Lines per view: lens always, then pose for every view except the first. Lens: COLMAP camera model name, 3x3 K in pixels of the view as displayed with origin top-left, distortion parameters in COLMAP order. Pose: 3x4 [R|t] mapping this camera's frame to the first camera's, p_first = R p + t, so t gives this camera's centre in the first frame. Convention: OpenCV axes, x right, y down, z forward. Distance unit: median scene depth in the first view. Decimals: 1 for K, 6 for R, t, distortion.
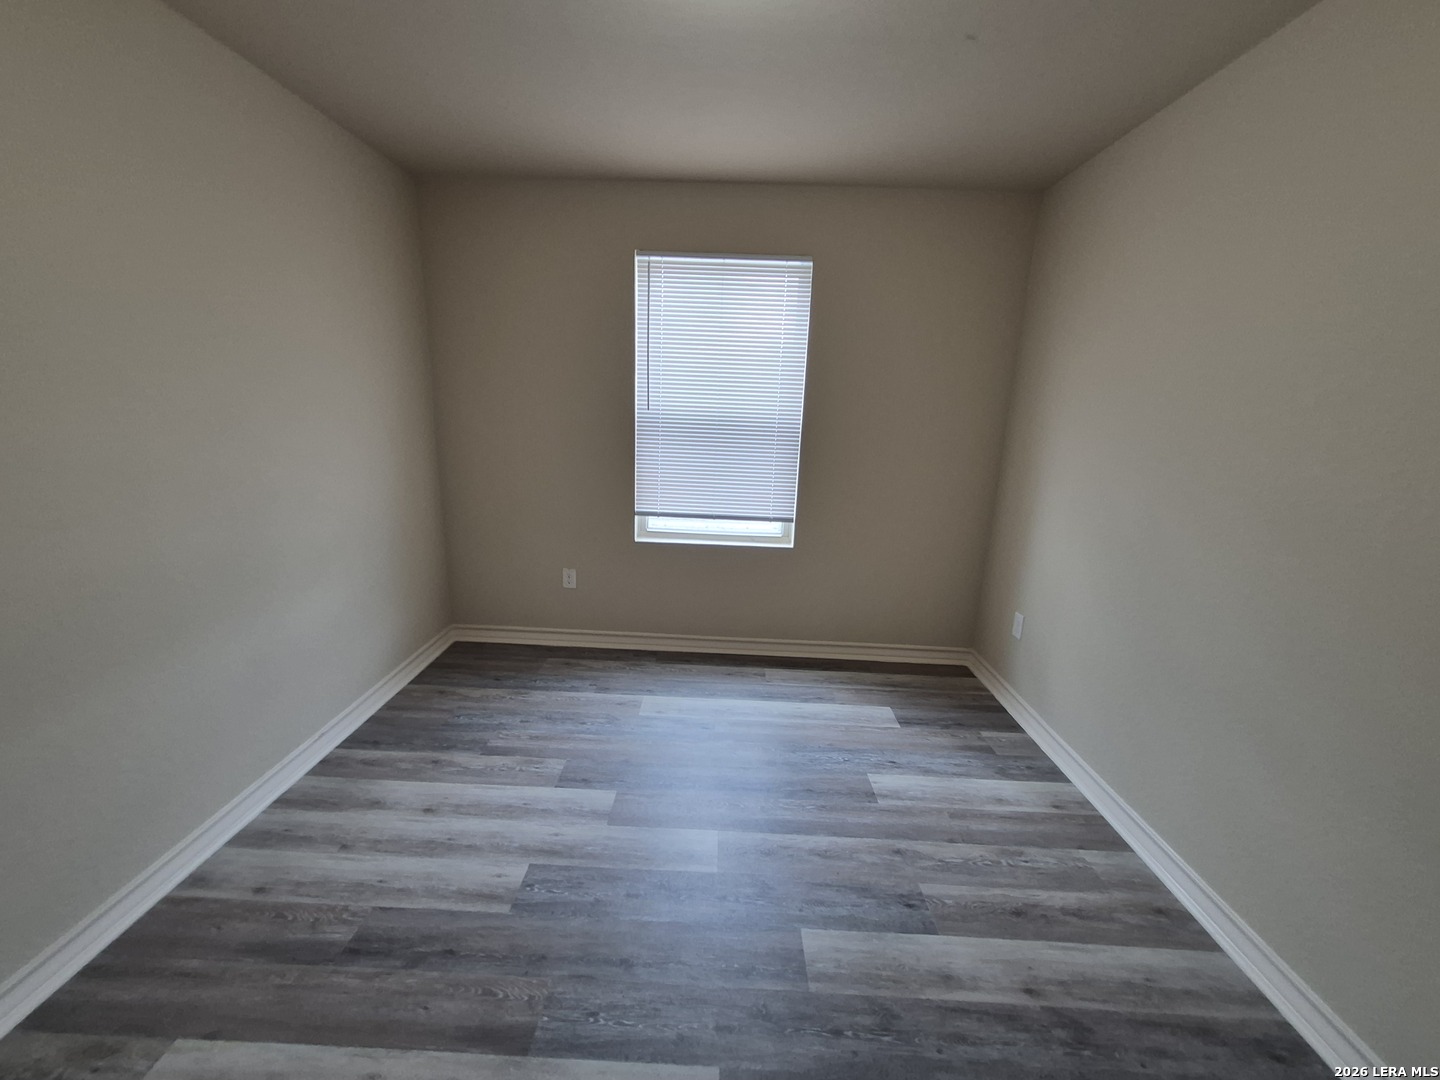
lens RADIAL K [[564.6, 0, 713.6], [0, 564.6, 540.4], [0, 0, 1]] dist [0.006602, -0.000338]
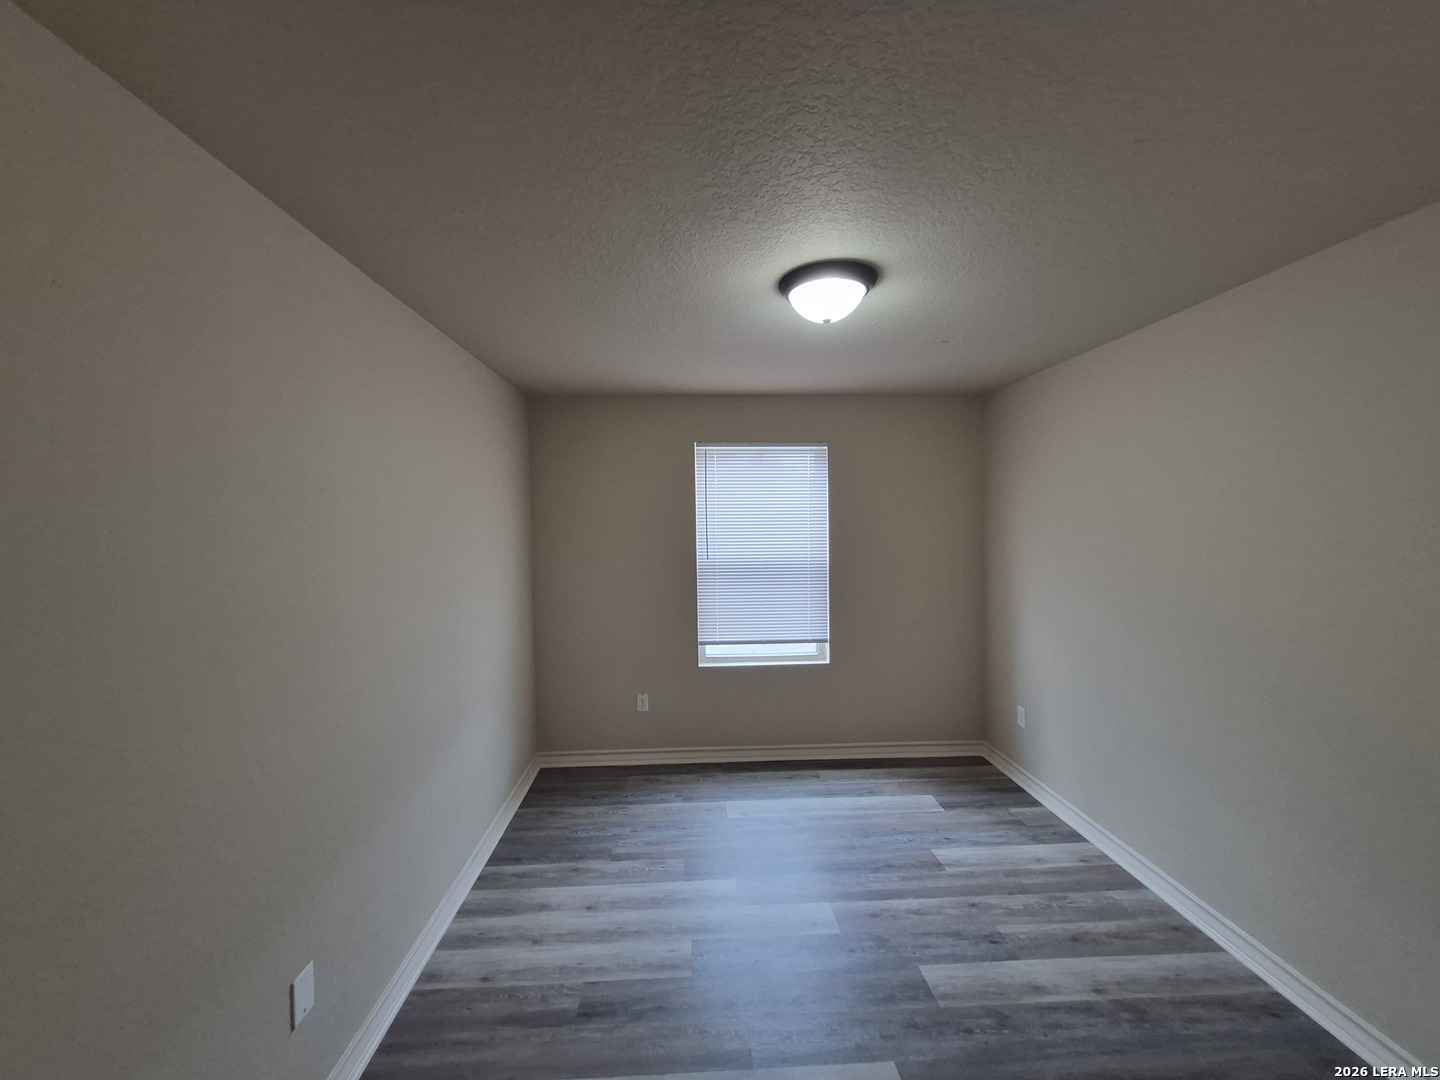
lens RADIAL K [[564.6, 0, 708.5], [0, 564.6, 544.7], [0, 0, 1]] dist [0.006602, -0.000338]
pose [[0.996449, -0.052979, 0.065440, -0.284450], [0.064532, 0.979777, -0.189403, -0.037806], [-0.054083, 0.192953, 0.979716, -0.344851]]
